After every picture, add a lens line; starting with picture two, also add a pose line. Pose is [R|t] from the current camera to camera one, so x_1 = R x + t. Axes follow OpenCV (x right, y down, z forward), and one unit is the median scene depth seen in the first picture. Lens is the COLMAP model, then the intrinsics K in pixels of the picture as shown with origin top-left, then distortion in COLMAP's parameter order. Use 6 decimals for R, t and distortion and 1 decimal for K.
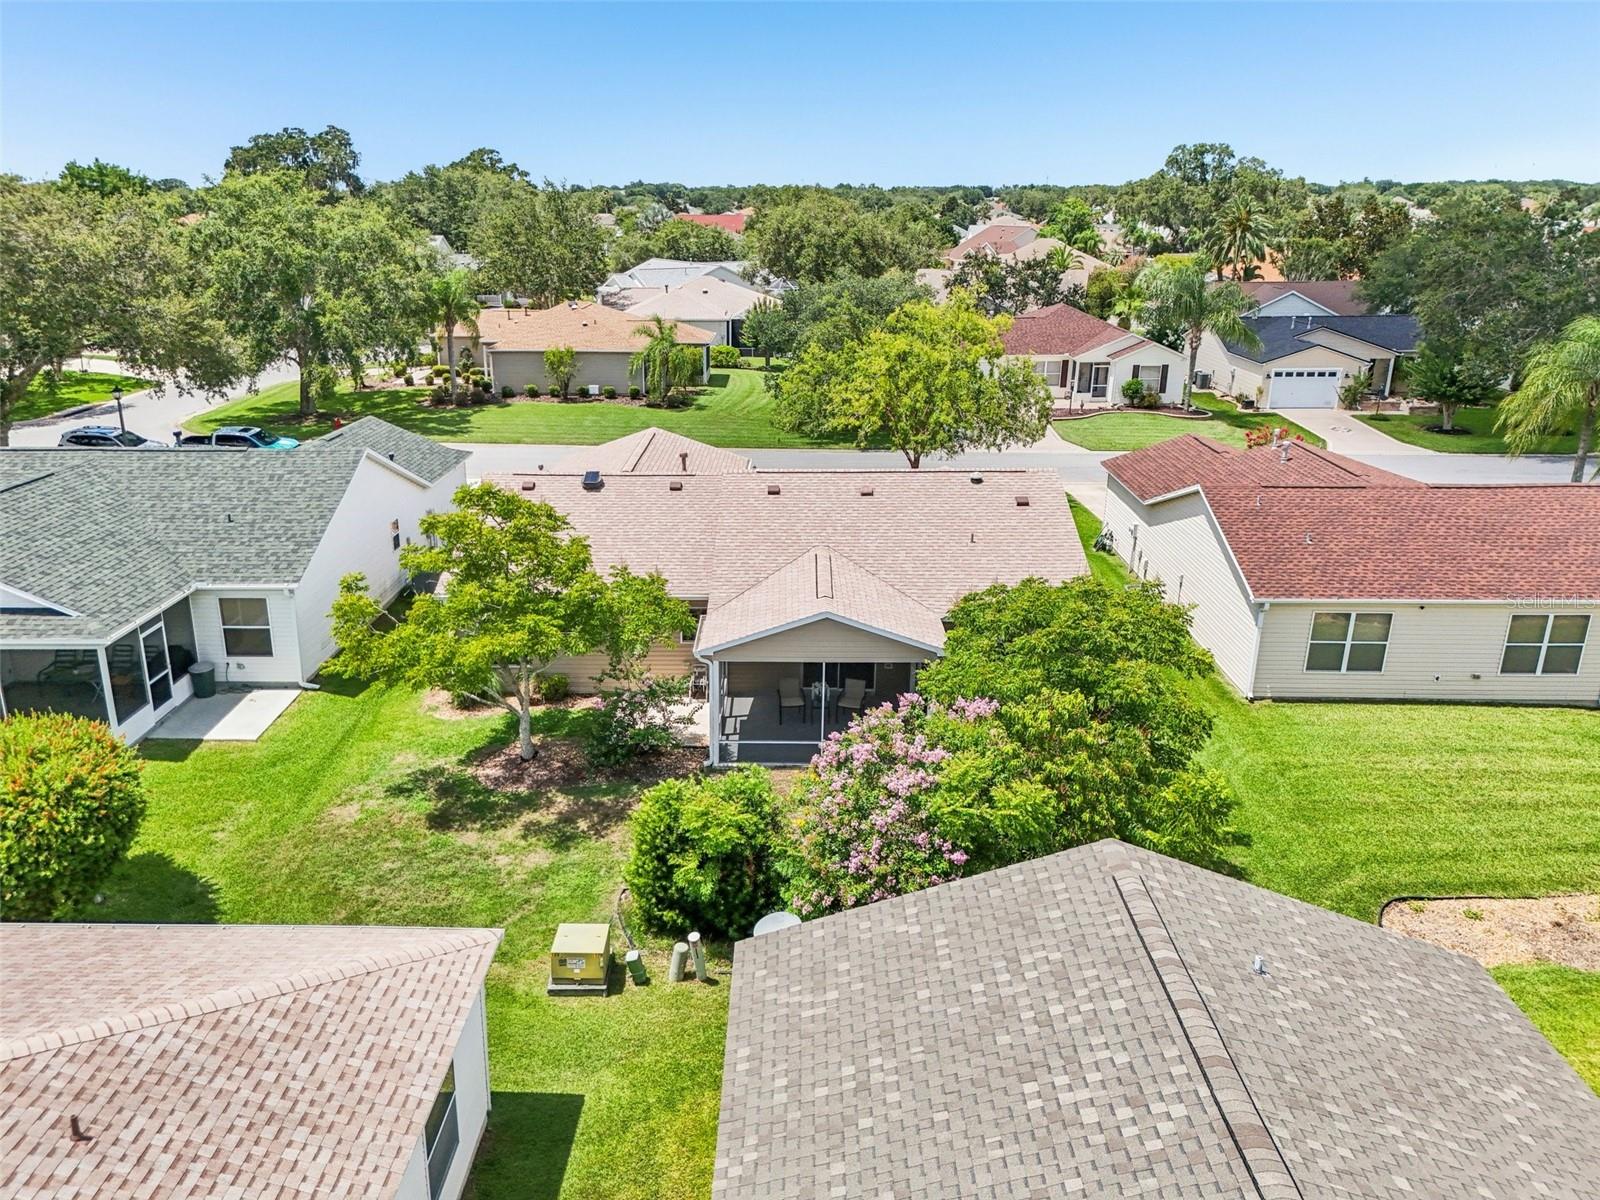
lens RADIAL K [[1215.2, 0, 782.9], [0, 1215.2, 604.4], [0, 0, 1]] dist [0.068314, -0.068482]
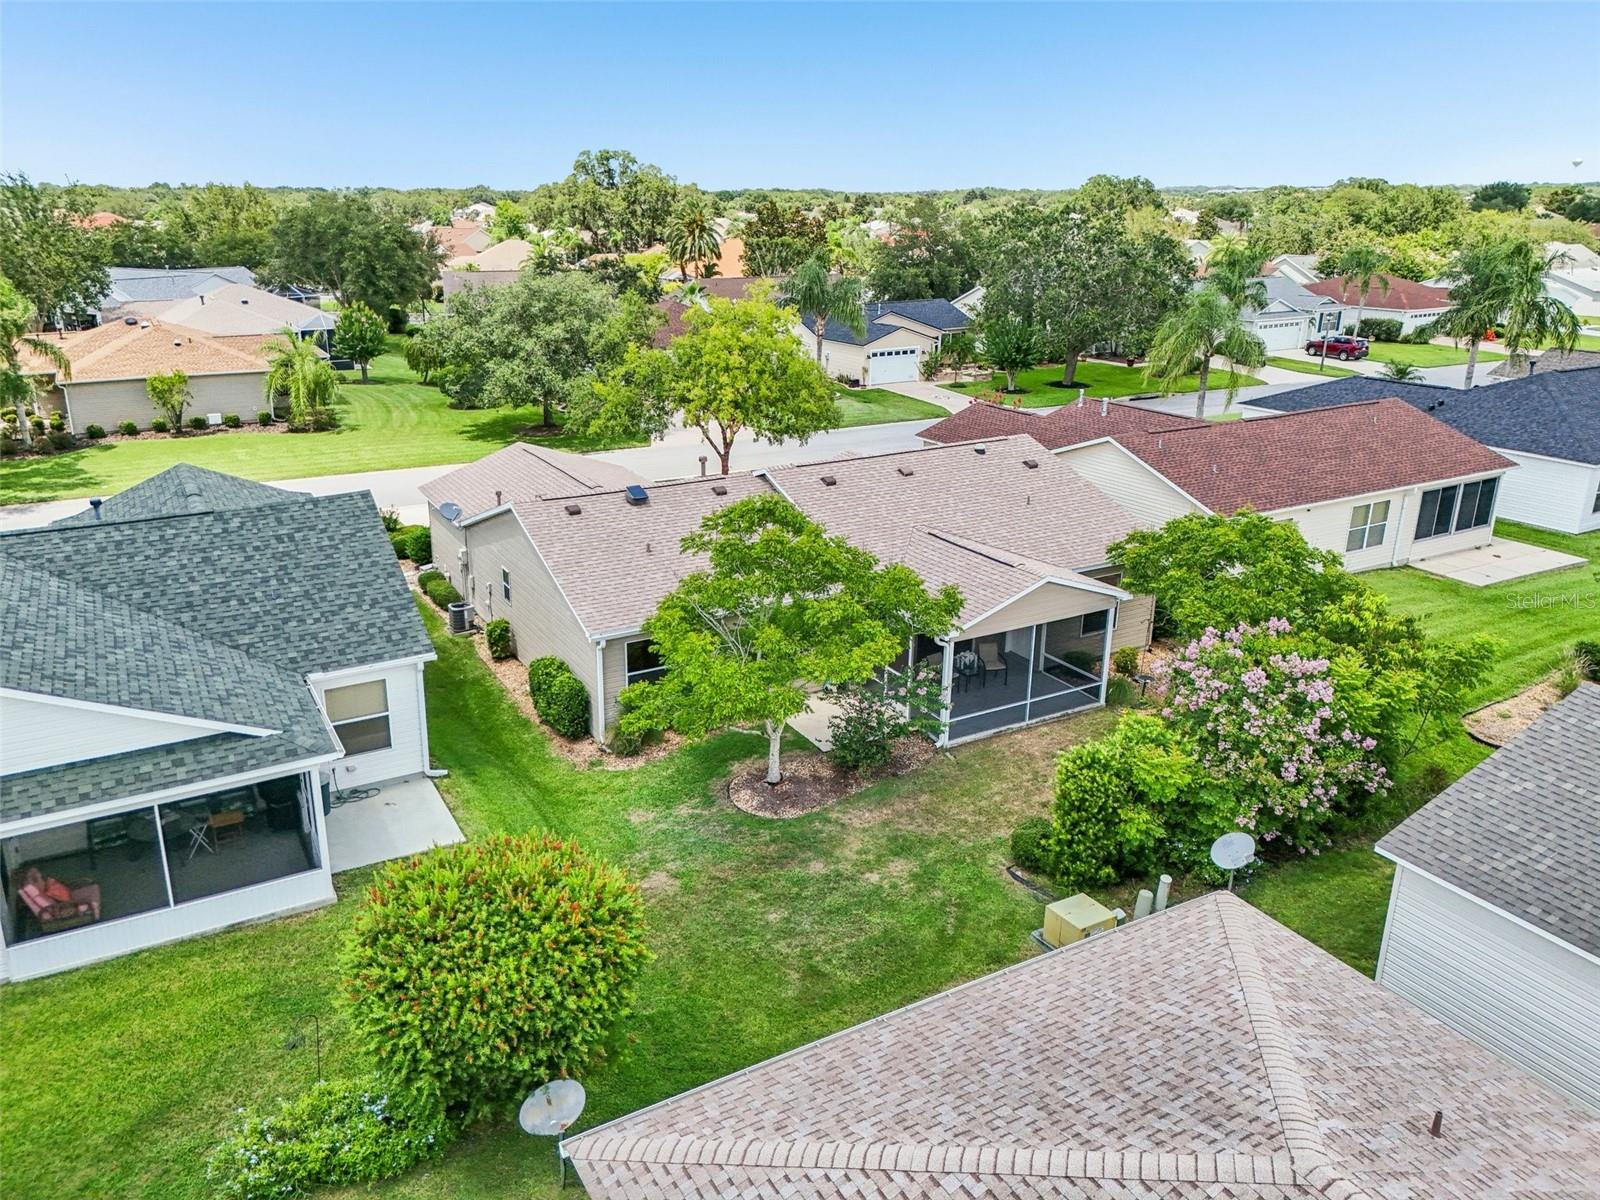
lens RADIAL K [[1215.2, 0, 782.9], [0, 1215.2, 604.4], [0, 0, 1]] dist [0.068314, -0.068482]
pose [[0.857871, -0.162859, 0.487375, -0.252024], [0.164366, 0.985587, 0.040025, -0.018304], [-0.486869, 0.045772, 0.872275, 0.067111]]
